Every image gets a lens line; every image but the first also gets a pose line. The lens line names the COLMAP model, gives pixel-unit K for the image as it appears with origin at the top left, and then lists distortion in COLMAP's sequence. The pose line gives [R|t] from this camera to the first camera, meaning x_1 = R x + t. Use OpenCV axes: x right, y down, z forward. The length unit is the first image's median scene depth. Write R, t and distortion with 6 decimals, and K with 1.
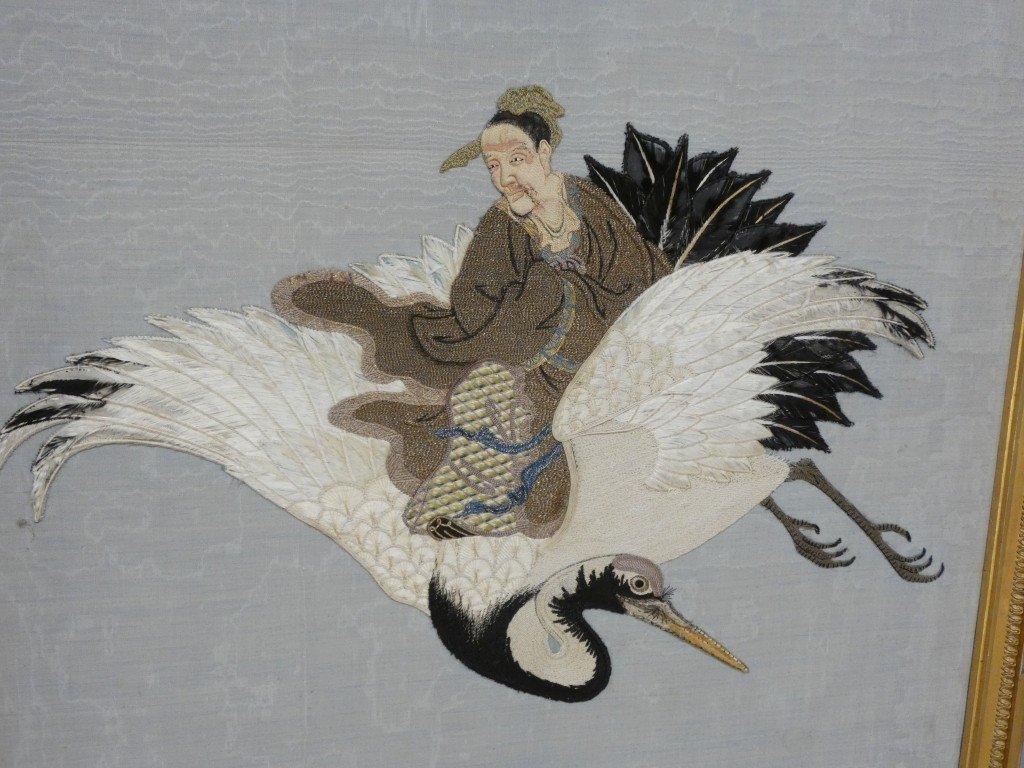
lens RADIAL K [[1253.3, 0, 514.5], [0, 1253.3, 388.4], [0, 0, 1]] dist [0.009275, 0.000000]
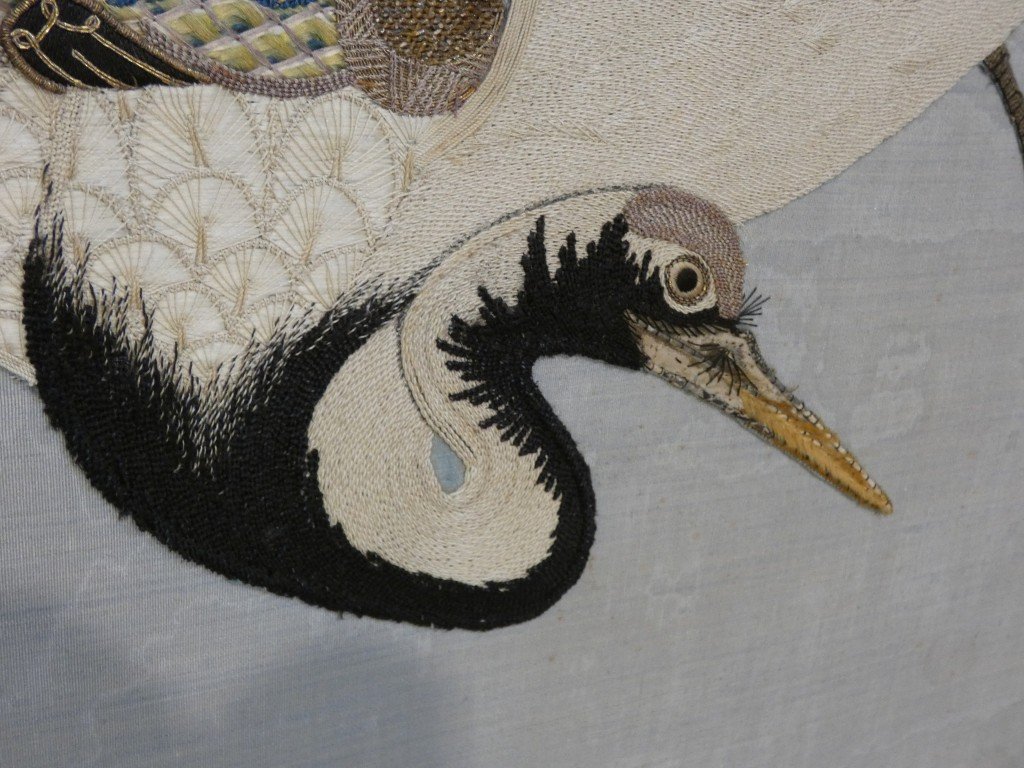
lens RADIAL K [[1253.3, 0, 516.5], [0, 1253.3, 384.7], [0, 0, 1]] dist [0.009275, 0.000000]
pose [[0.965023, -0.033337, 0.260036, -0.036379], [0.001482, 0.992560, 0.121749, 0.146533], [-0.262160, -0.117106, 0.957893, 0.700585]]
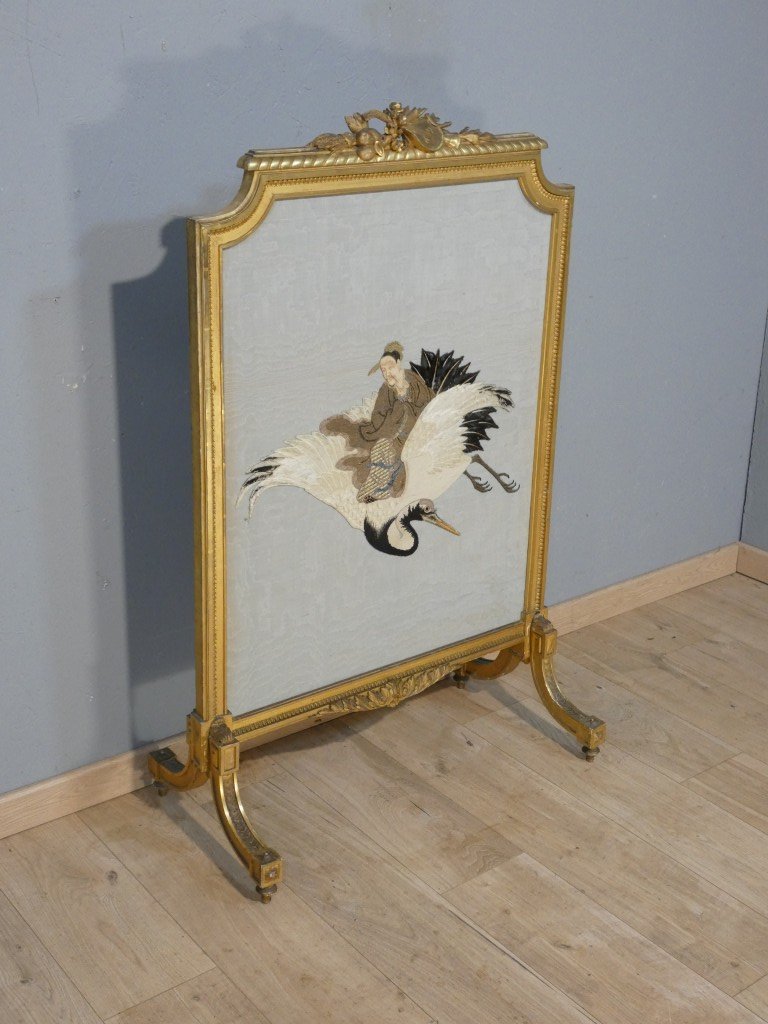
lens RADIAL K [[1253.3, 0, 382.1], [0, 1253.3, 512.8], [0, 0, 1]] dist [0.009275, 0.000000]
pose [[0.920386, -0.155769, 0.358645, -0.990537], [0.102767, 0.981344, 0.162492, -0.294077], [-0.377265, -0.112698, 0.919223, -1.496769]]
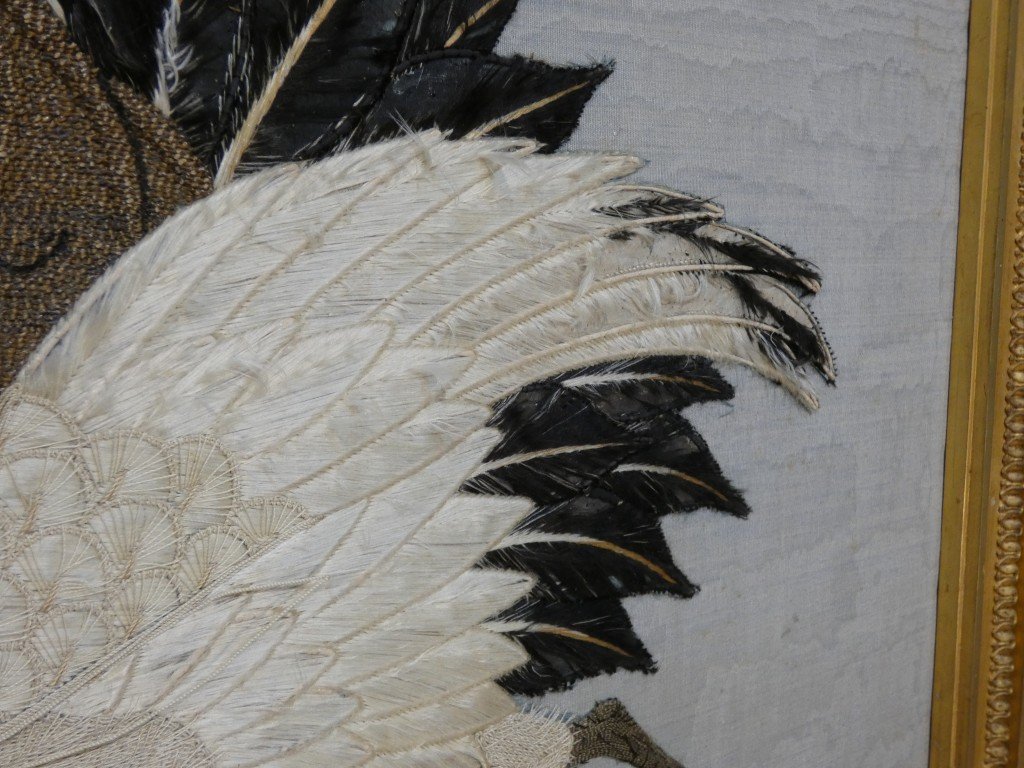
lens RADIAL K [[1253.3, 0, 511.2], [0, 1253.3, 375.0], [0, 0, 1]] dist [0.009275, 0.000000]
pose [[0.918775, -0.083152, 0.385924, 0.070132], [0.120032, 0.990125, -0.072427, -0.018258], [-0.376091, 0.112868, 0.919683, 0.676763]]
